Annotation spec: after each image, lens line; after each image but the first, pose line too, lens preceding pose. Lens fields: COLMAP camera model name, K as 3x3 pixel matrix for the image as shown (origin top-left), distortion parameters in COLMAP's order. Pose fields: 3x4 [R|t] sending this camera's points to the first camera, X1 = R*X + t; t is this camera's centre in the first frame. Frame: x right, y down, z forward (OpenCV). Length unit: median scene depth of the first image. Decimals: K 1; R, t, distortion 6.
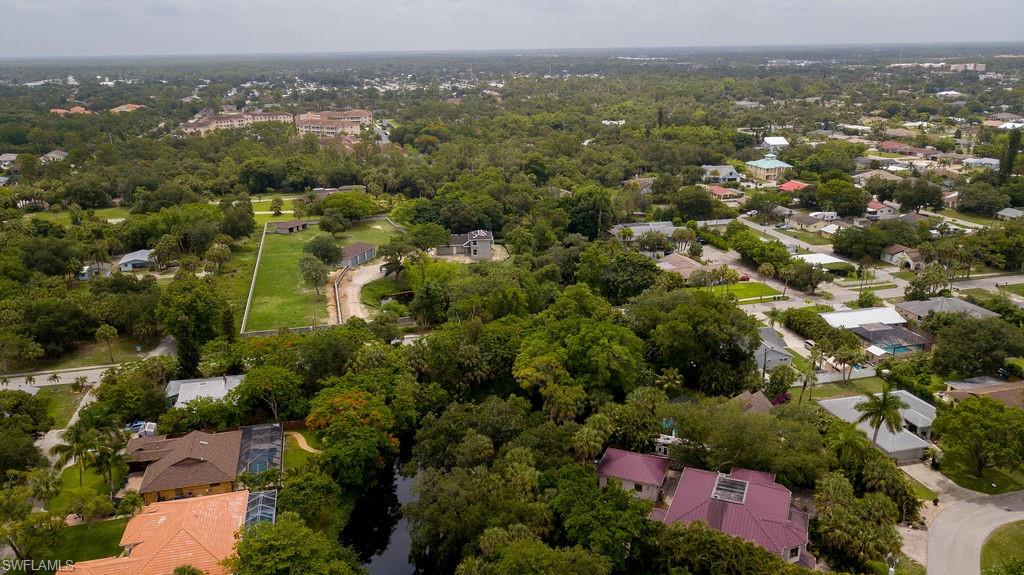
lens RADIAL K [[778.2, 0, 514.1], [0, 778.2, 287.5], [0, 0, 1]] dist [0.012925, -0.014587]
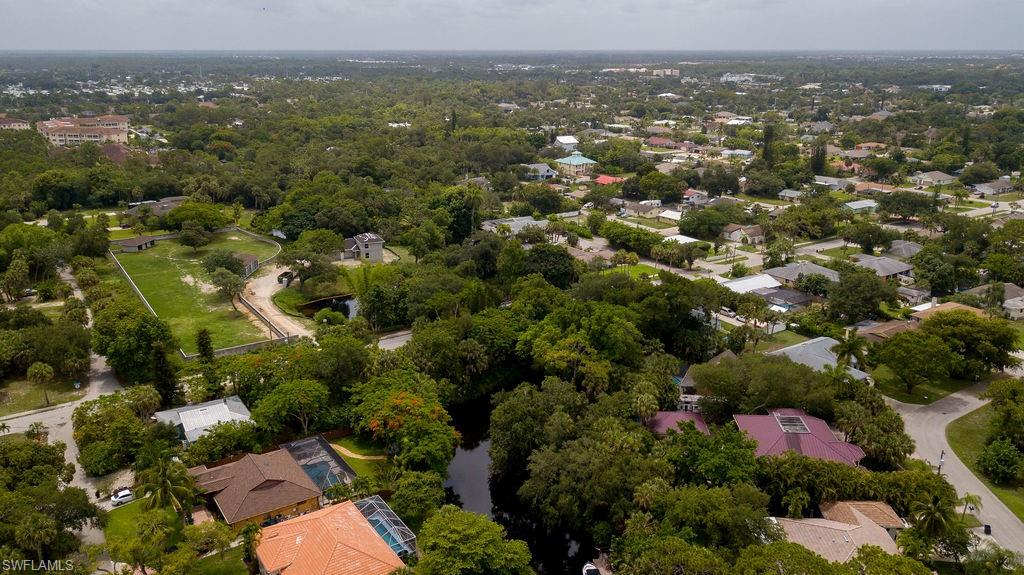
lens RADIAL K [[778.2, 0, 511.6], [0, 778.2, 283.9], [0, 0, 1]] dist [0.012925, -0.014587]
pose [[0.941716, -0.082418, 0.326155, -0.234995], [0.084864, 0.996370, 0.006747, -0.000941], [-0.325528, 0.021325, 0.945292, -0.002054]]
